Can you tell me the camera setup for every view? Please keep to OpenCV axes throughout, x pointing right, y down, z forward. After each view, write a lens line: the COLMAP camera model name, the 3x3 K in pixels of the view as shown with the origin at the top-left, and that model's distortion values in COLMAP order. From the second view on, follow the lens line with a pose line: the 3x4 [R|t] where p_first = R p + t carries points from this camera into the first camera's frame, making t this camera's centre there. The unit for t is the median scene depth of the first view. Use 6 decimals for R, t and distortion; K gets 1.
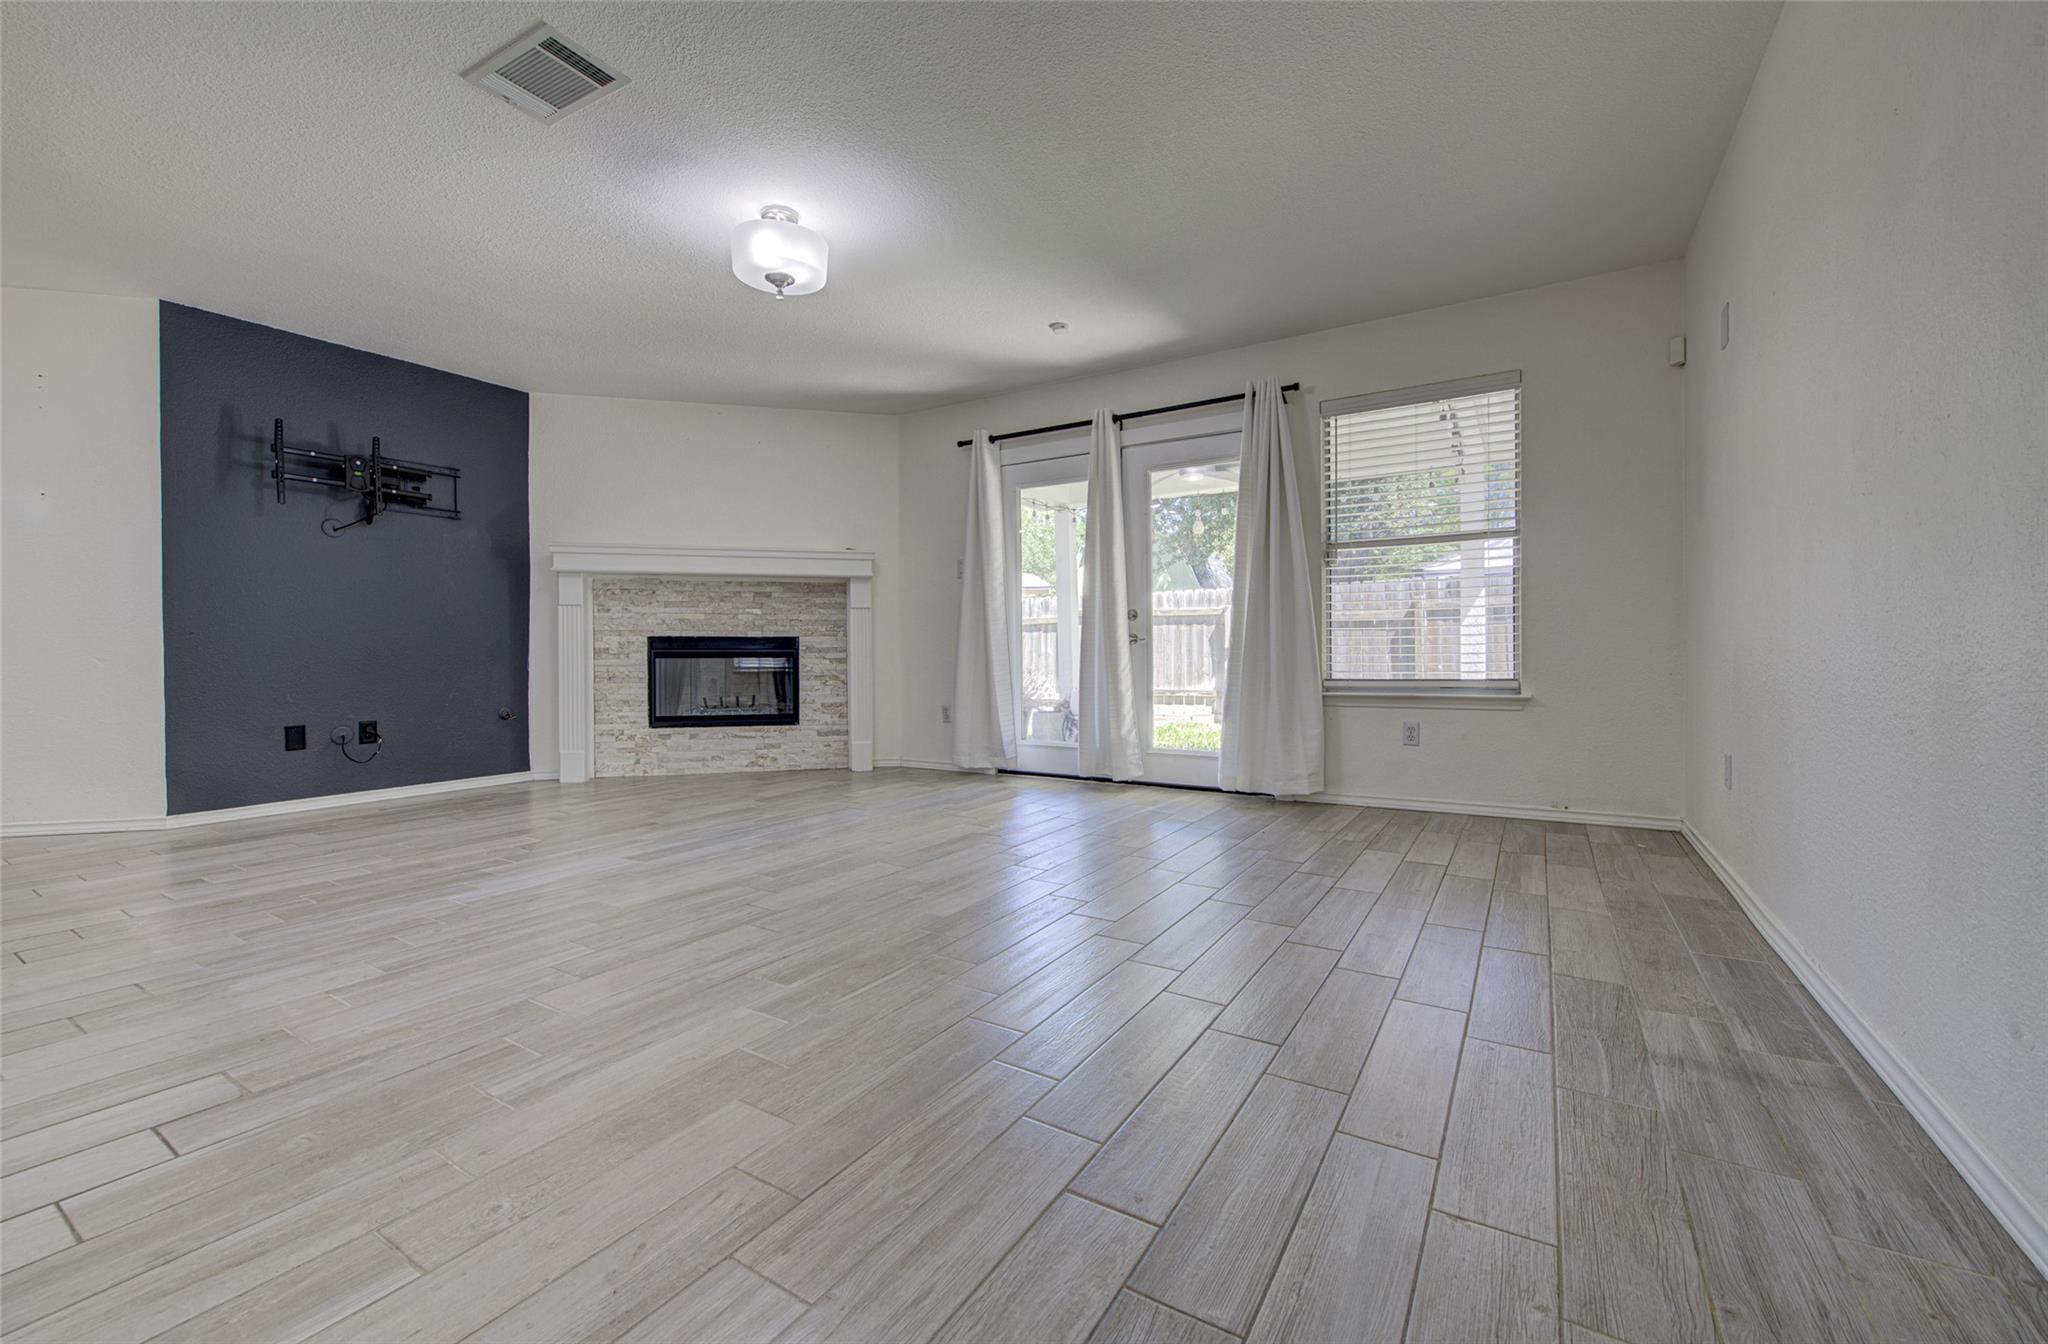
lens RADIAL K [[837.7, 0, 1028.4], [0, 837.7, 658.3], [0, 0, 1]] dist [0.014712, 0.000006]
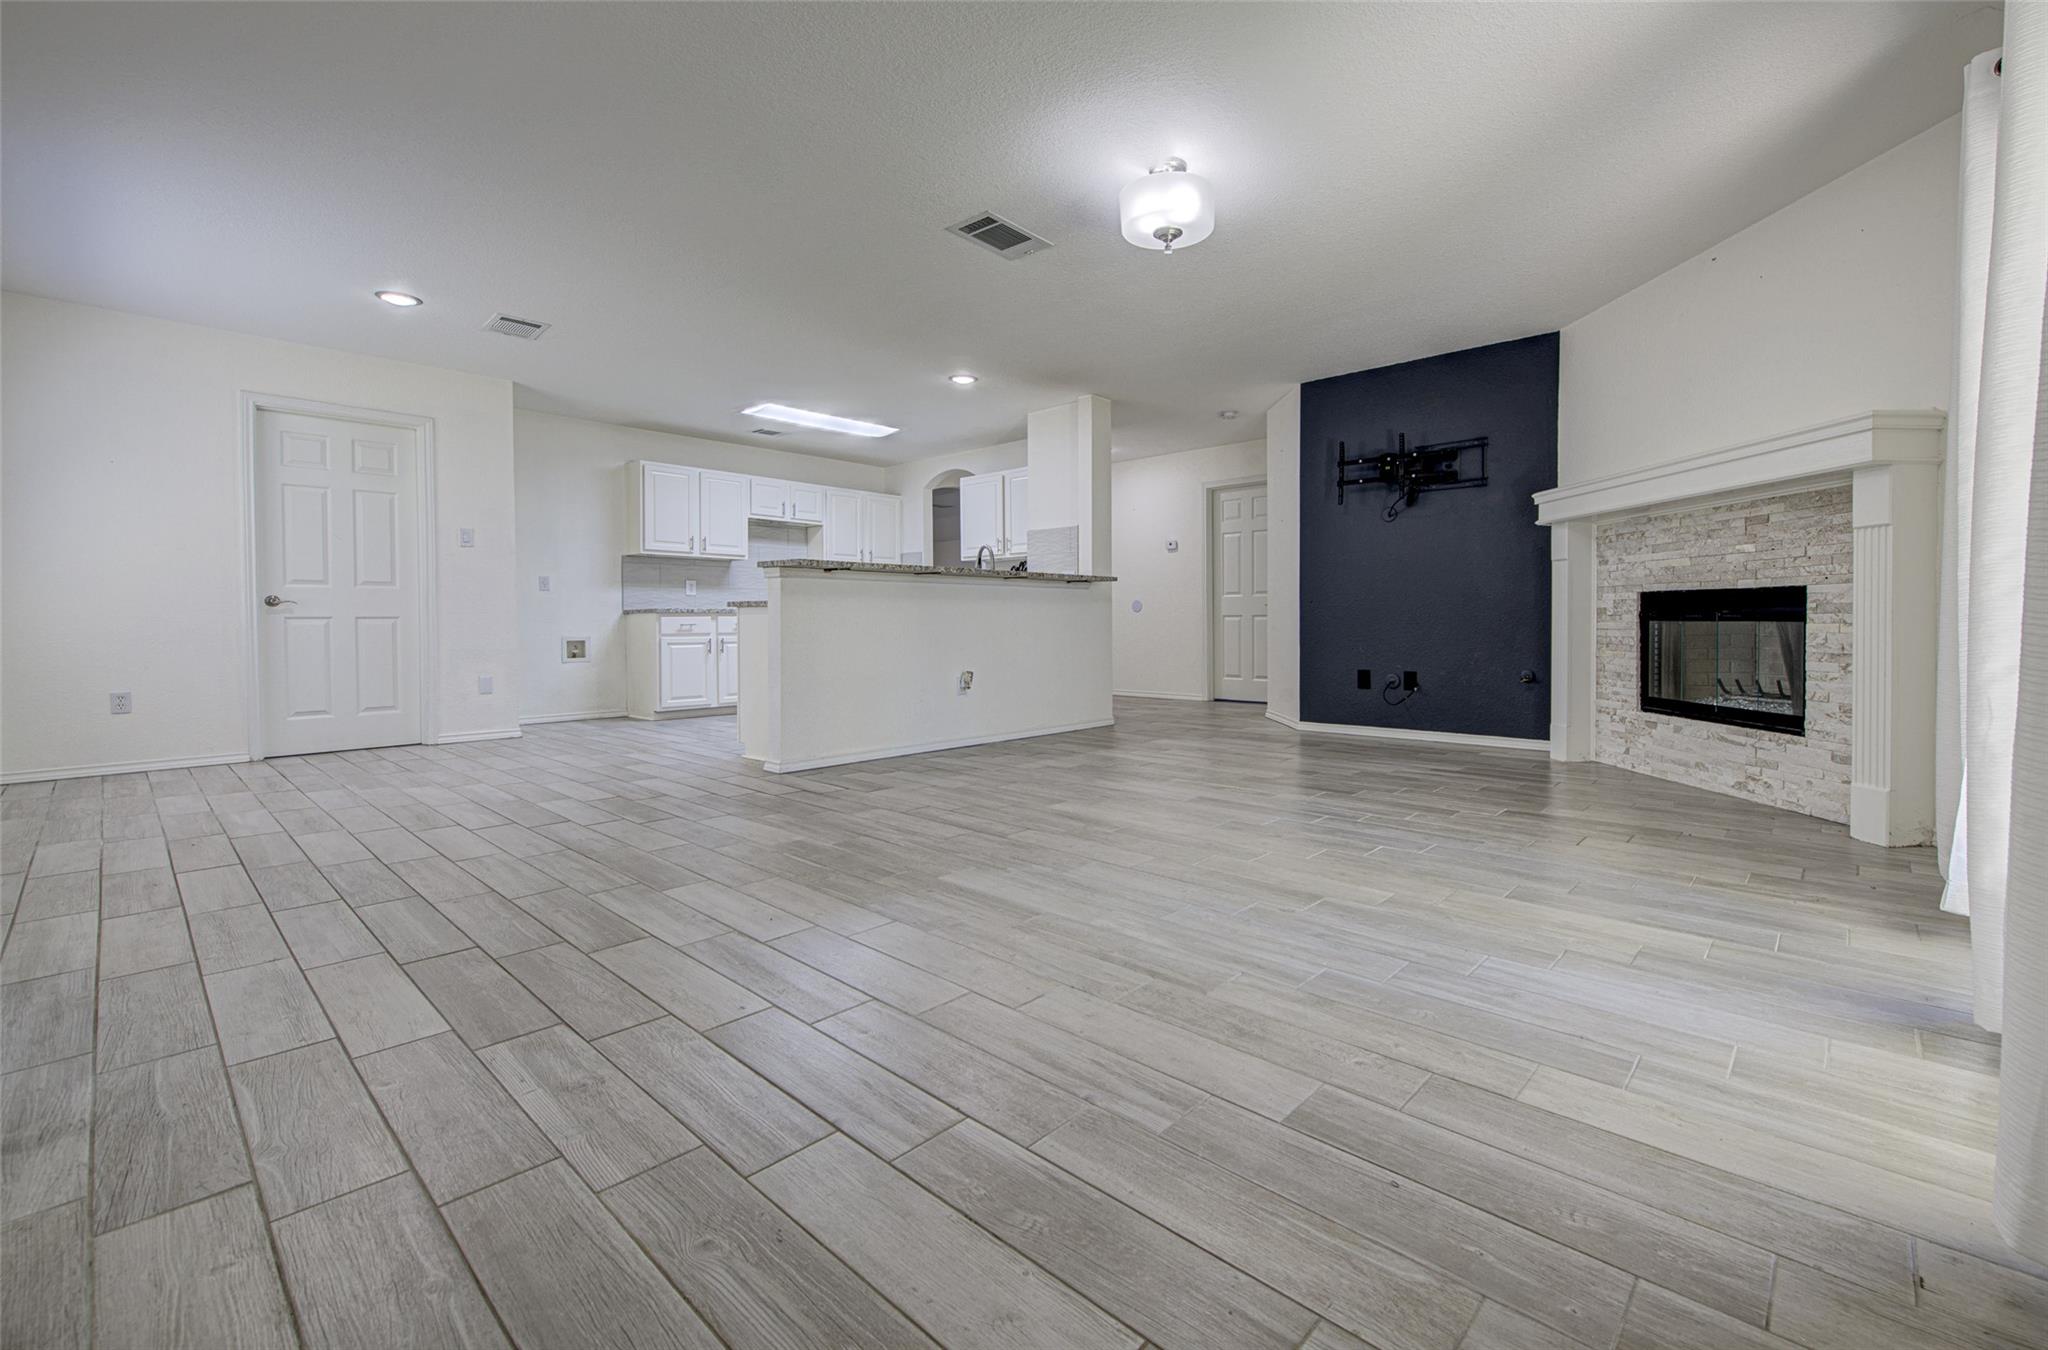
lens RADIAL K [[811.1, 0, 1029.5], [0, 811.1, 629.2], [0, 0, 1]] dist [-0.000599, -0.000174]
pose [[-0.175171, 0.018081, -0.984372, 0.383315], [-0.000657, 0.999829, 0.018481, -0.005459], [0.984538, 0.003884, -0.175129, 0.581960]]
